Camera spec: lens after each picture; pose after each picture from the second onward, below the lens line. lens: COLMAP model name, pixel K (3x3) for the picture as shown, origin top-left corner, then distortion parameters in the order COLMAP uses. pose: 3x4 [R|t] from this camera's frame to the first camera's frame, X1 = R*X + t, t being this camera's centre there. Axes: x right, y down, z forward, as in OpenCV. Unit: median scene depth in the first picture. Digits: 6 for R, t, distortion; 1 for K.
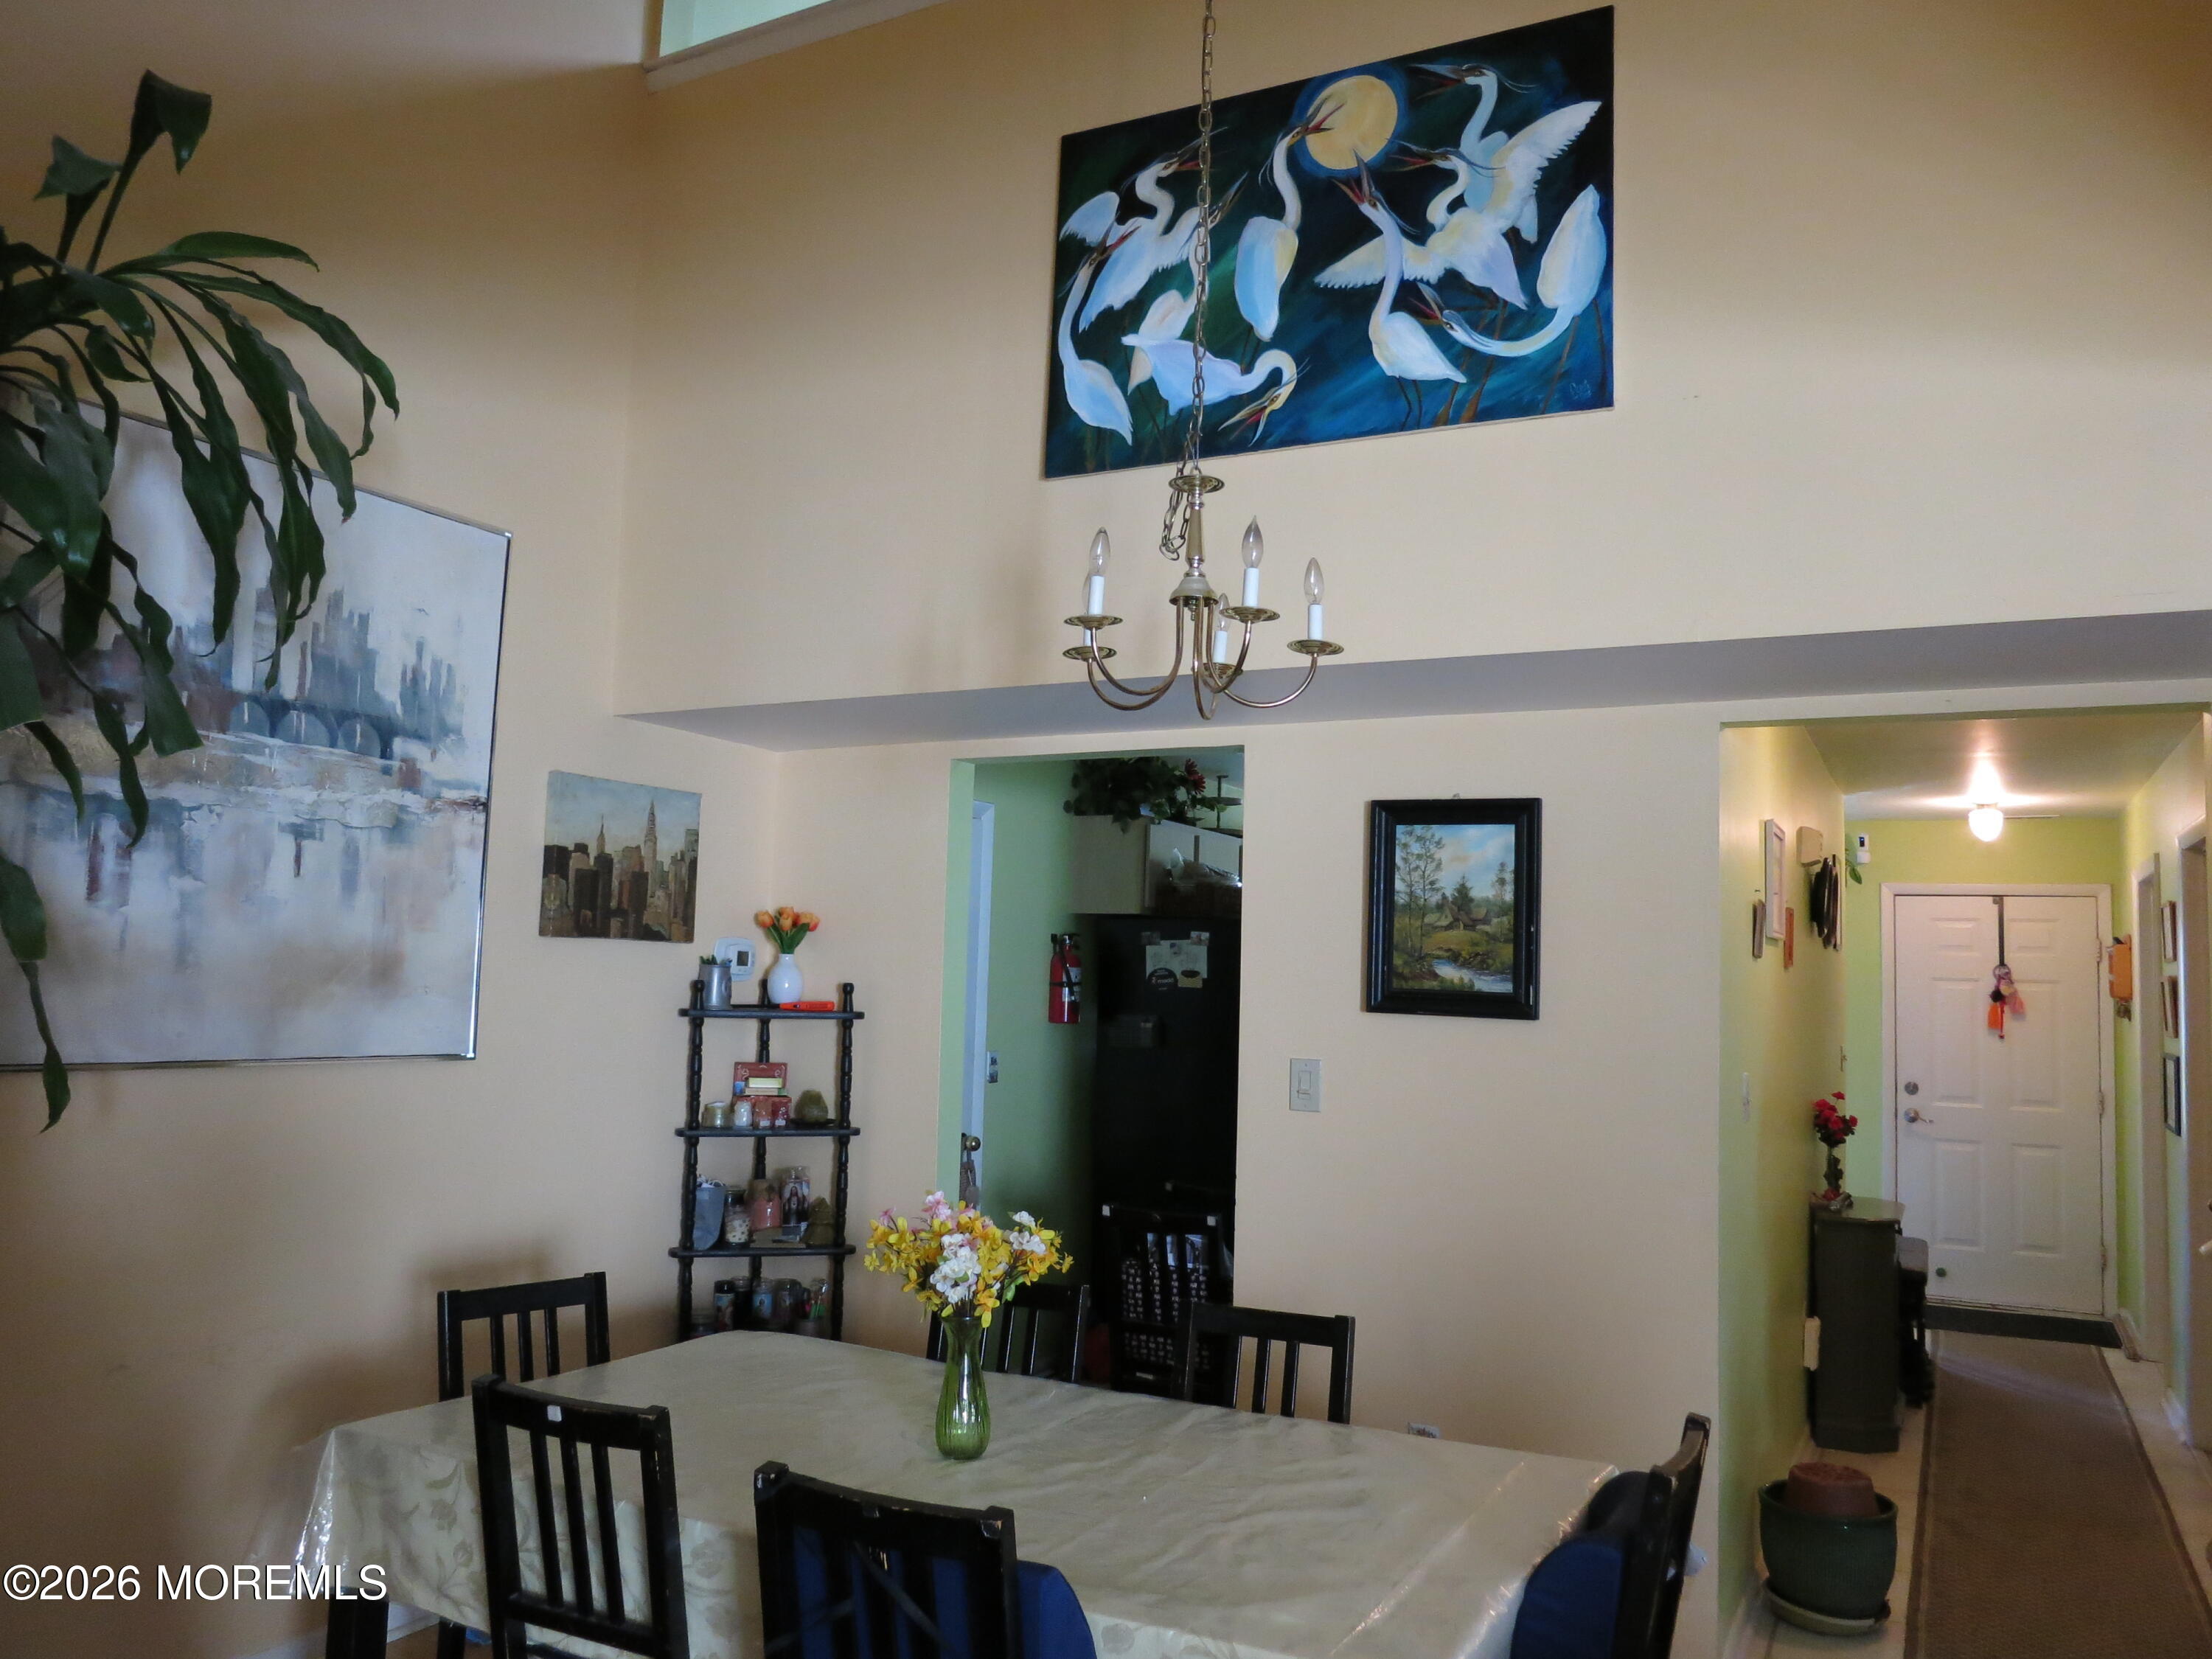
lens RADIAL K [[1612.8, 0, 1115.9], [0, 1612.8, 828.8], [0, 0, 1]] dist [-0.043273, 0.020174]
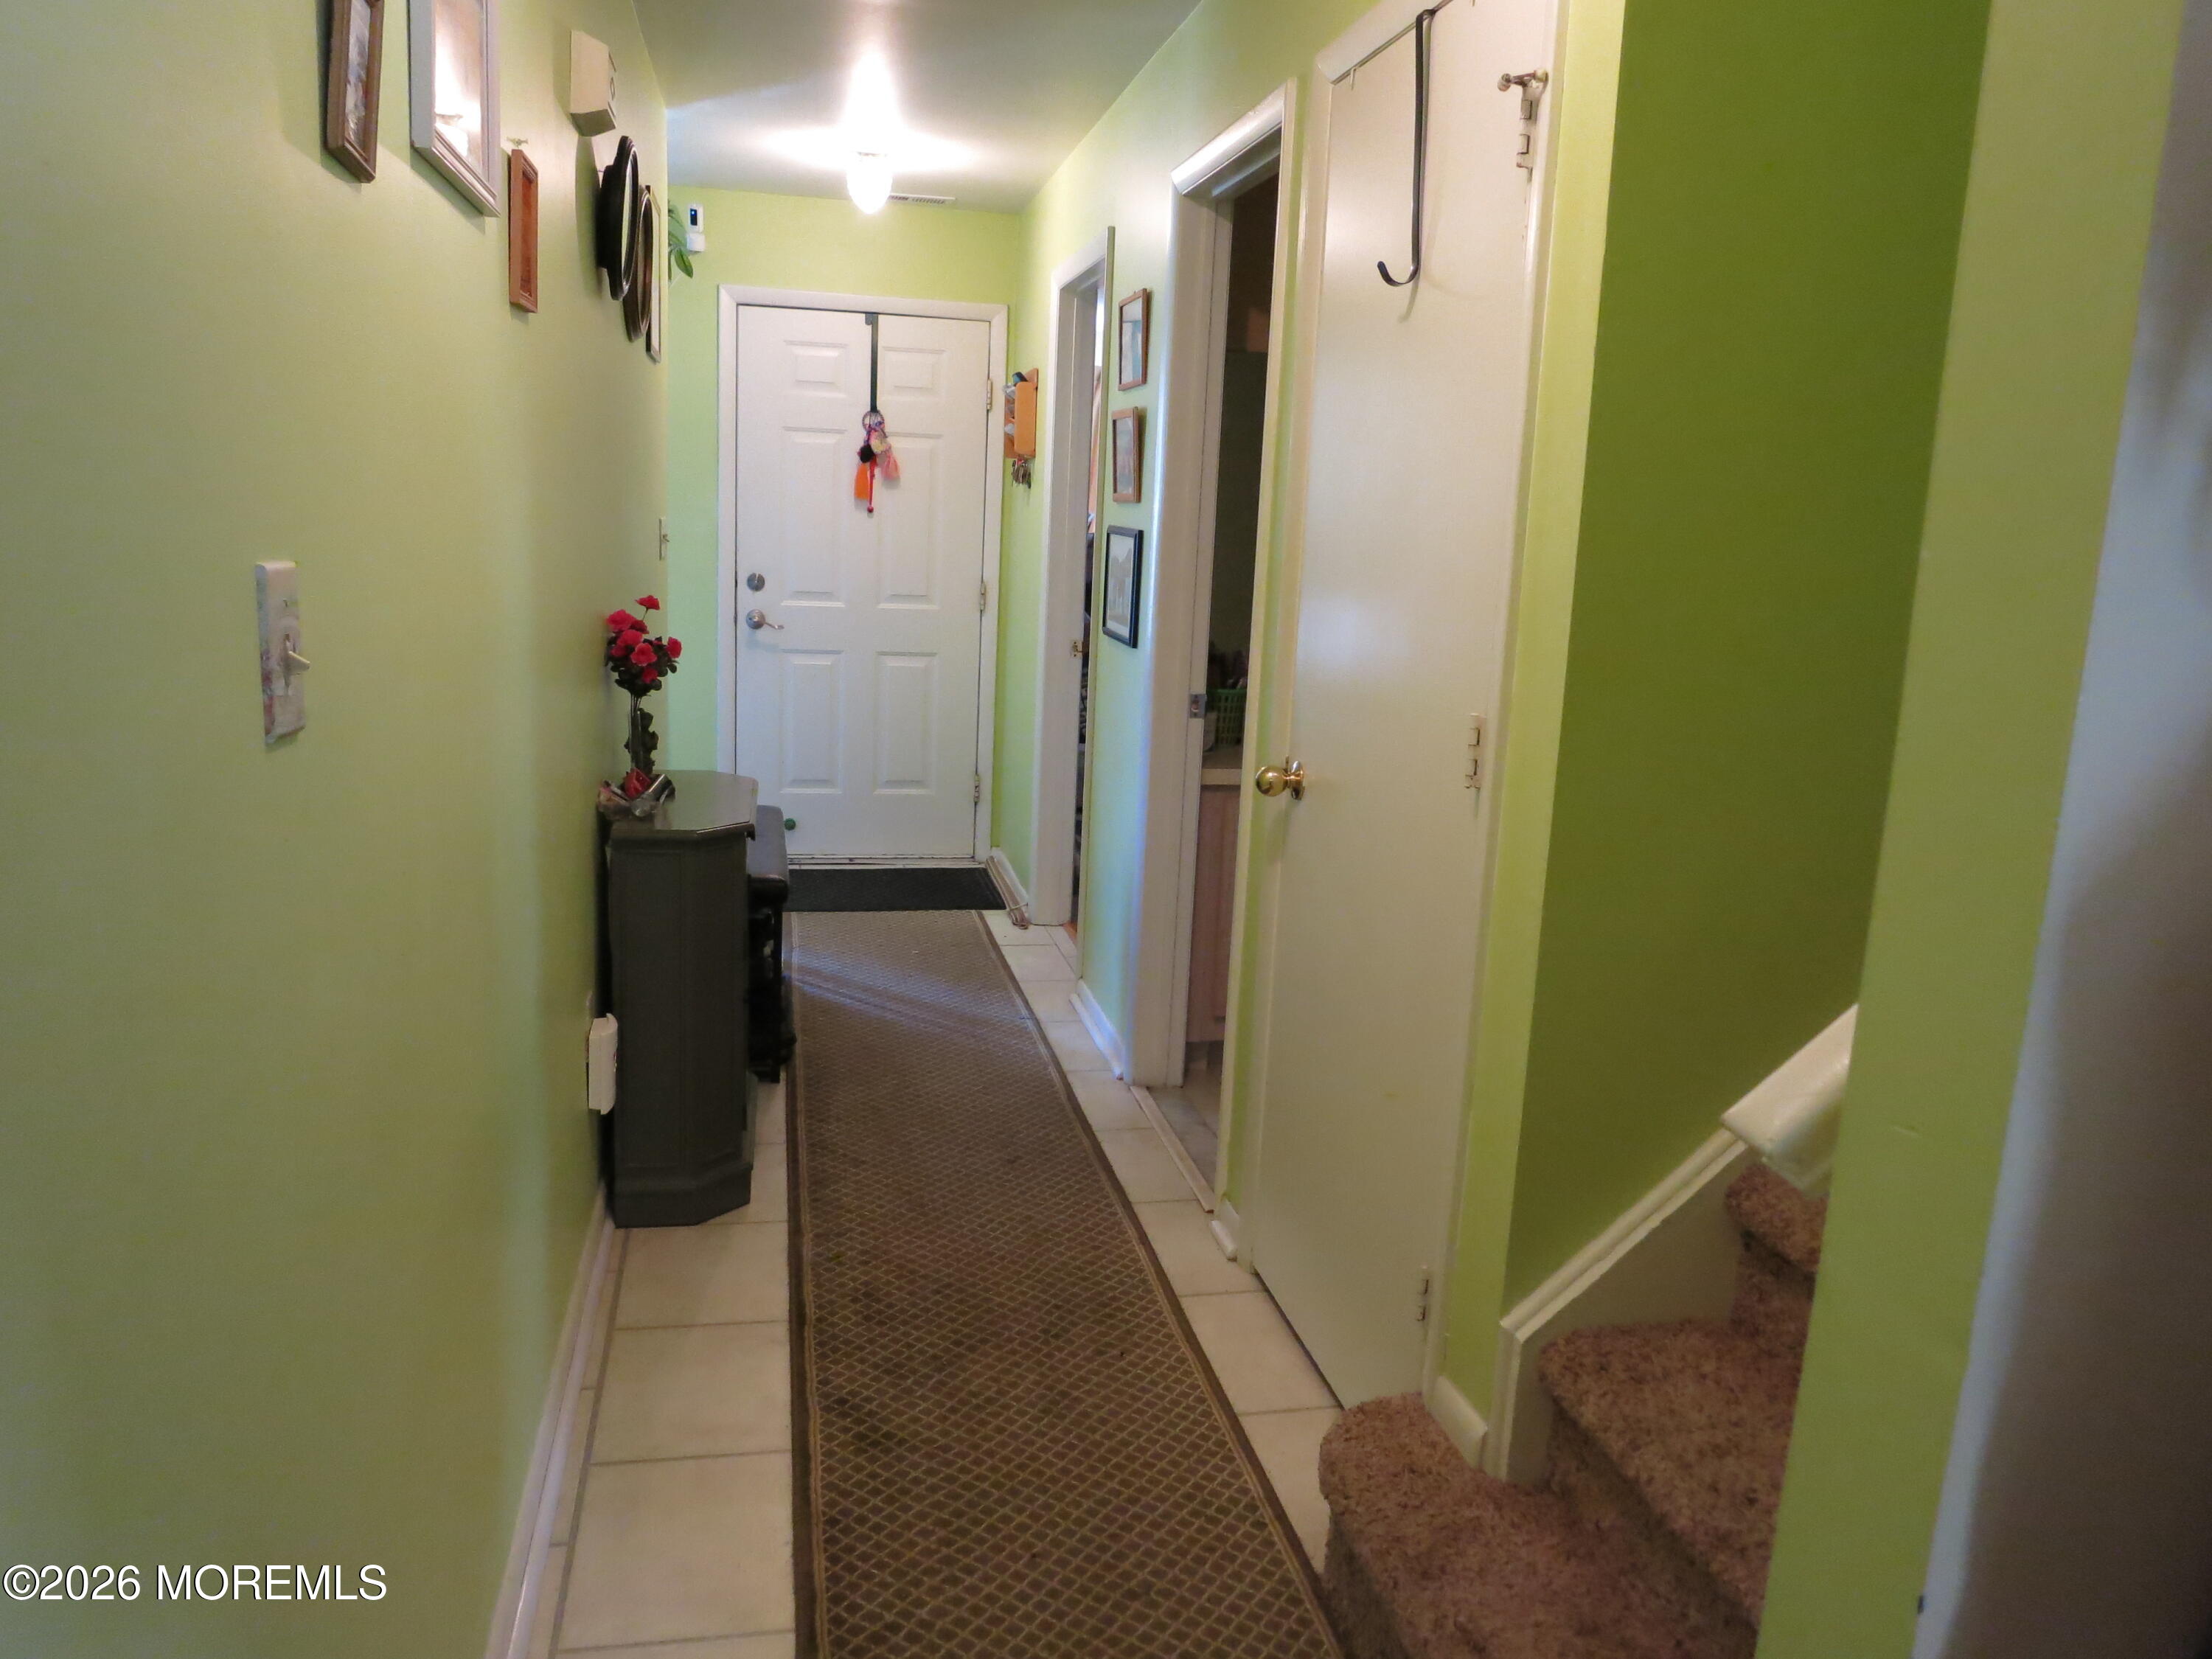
lens RADIAL K [[1612.8, 0, 1115.9], [0, 1612.8, 828.8], [0, 0, 1]] dist [-0.043273, 0.020174]
pose [[0.773311, -0.119642, 0.622637, 0.210336], [-0.078319, 0.956488, 0.281064, 0.069268], [-0.629172, -0.266114, 0.730292, 0.447879]]
